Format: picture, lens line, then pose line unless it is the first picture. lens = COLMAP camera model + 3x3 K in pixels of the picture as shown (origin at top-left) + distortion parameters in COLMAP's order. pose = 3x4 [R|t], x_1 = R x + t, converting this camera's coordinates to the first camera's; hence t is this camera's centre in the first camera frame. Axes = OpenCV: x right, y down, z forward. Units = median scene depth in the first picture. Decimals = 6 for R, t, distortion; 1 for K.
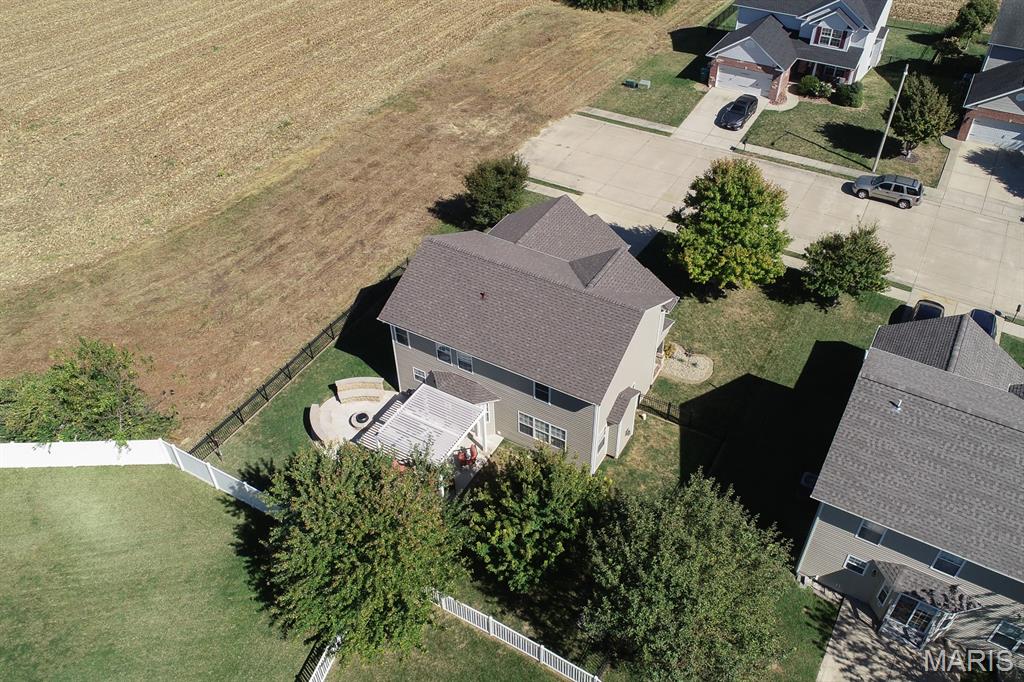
lens RADIAL K [[799.1, 0, 534.9], [0, 799.1, 341.1], [0, 0, 1]] dist [0.001247, -0.003299]
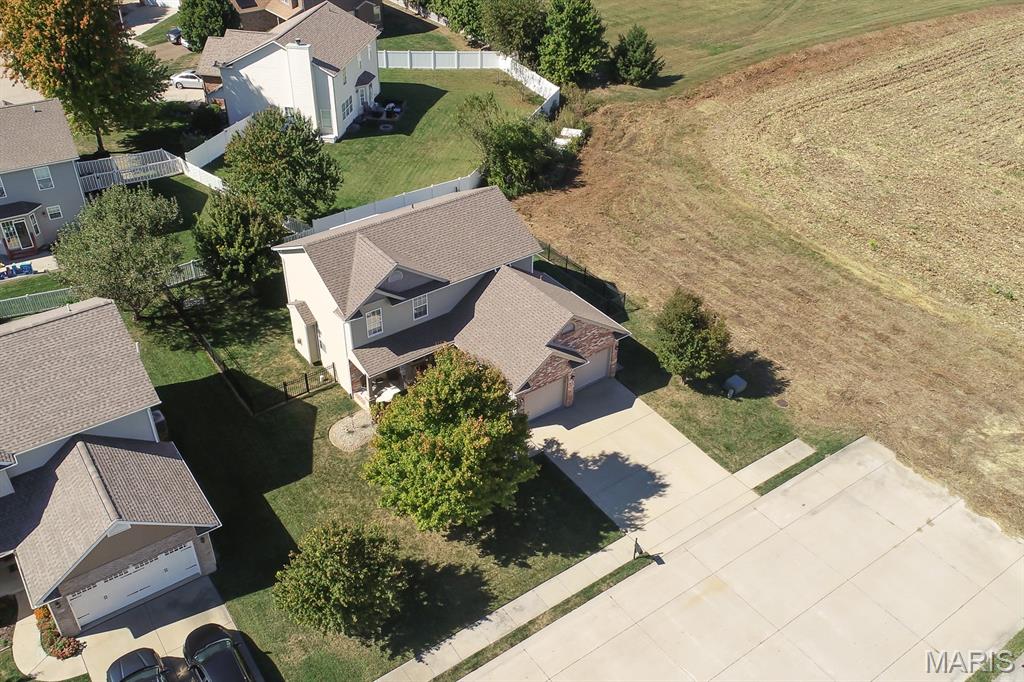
lens RADIAL K [[916.7, 0, 512.0], [0, 916.7, 341.0], [0, 0, 1]] dist [0.010996, 0.009613]
pose [[-0.409826, 0.520587, -0.749020, 0.645112], [-0.617448, 0.446098, 0.647885, -0.609106], [0.671417, 0.728001, 0.138613, 0.688193]]
